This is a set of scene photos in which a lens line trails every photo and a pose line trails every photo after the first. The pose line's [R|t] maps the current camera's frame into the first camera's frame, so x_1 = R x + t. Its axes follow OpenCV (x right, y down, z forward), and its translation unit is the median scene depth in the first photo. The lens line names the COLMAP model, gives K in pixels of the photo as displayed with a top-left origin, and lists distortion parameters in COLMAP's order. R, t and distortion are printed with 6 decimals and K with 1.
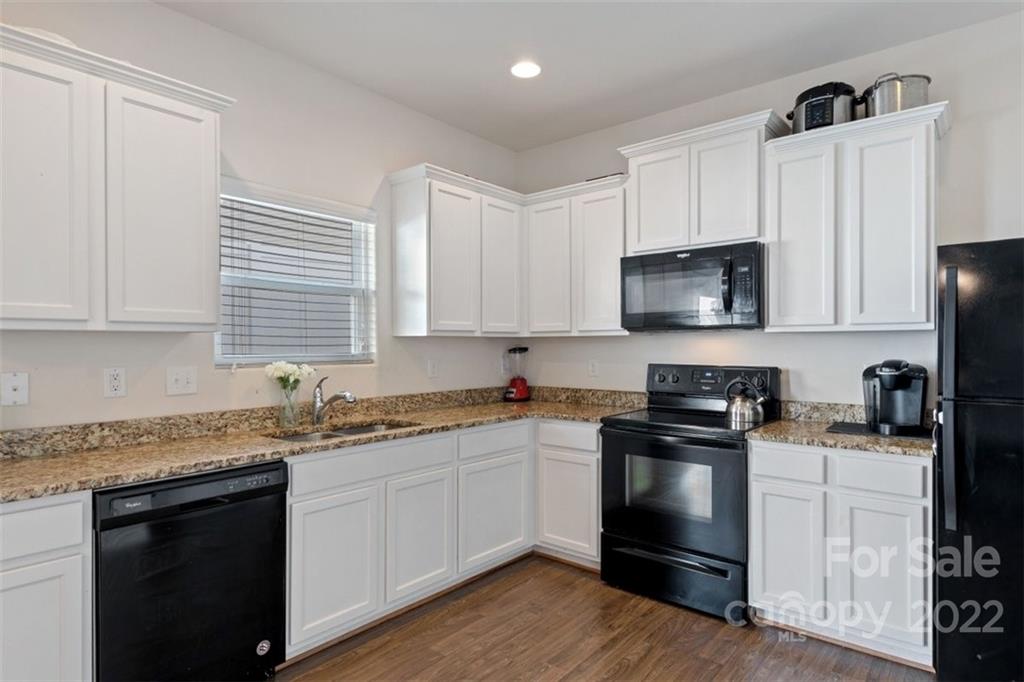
lens RADIAL K [[577.8, 0, 510.3], [0, 577.8, 343.9], [0, 0, 1]] dist [0.039542, -0.000564]
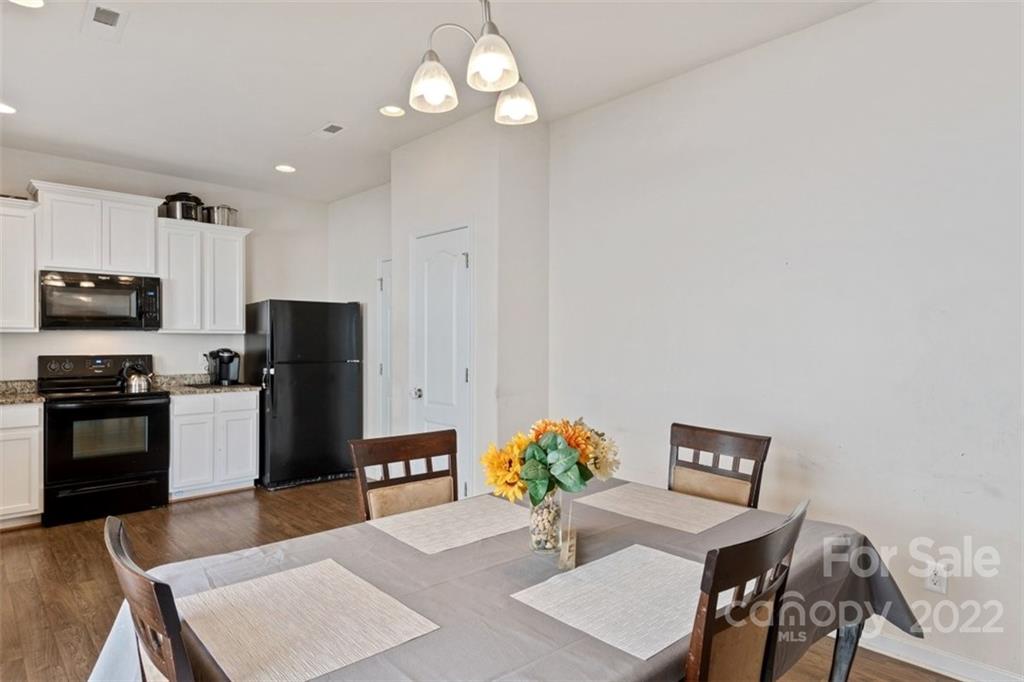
lens RADIAL K [[577.8, 0, 510.3], [0, 577.8, 343.9], [0, 0, 1]] dist [0.039542, -0.000564]
pose [[0.124157, -0.005527, 0.992247, -1.036503], [-0.004688, 0.999970, 0.006157, -0.003711], [-0.992251, -0.005416, 0.124128, -0.175975]]
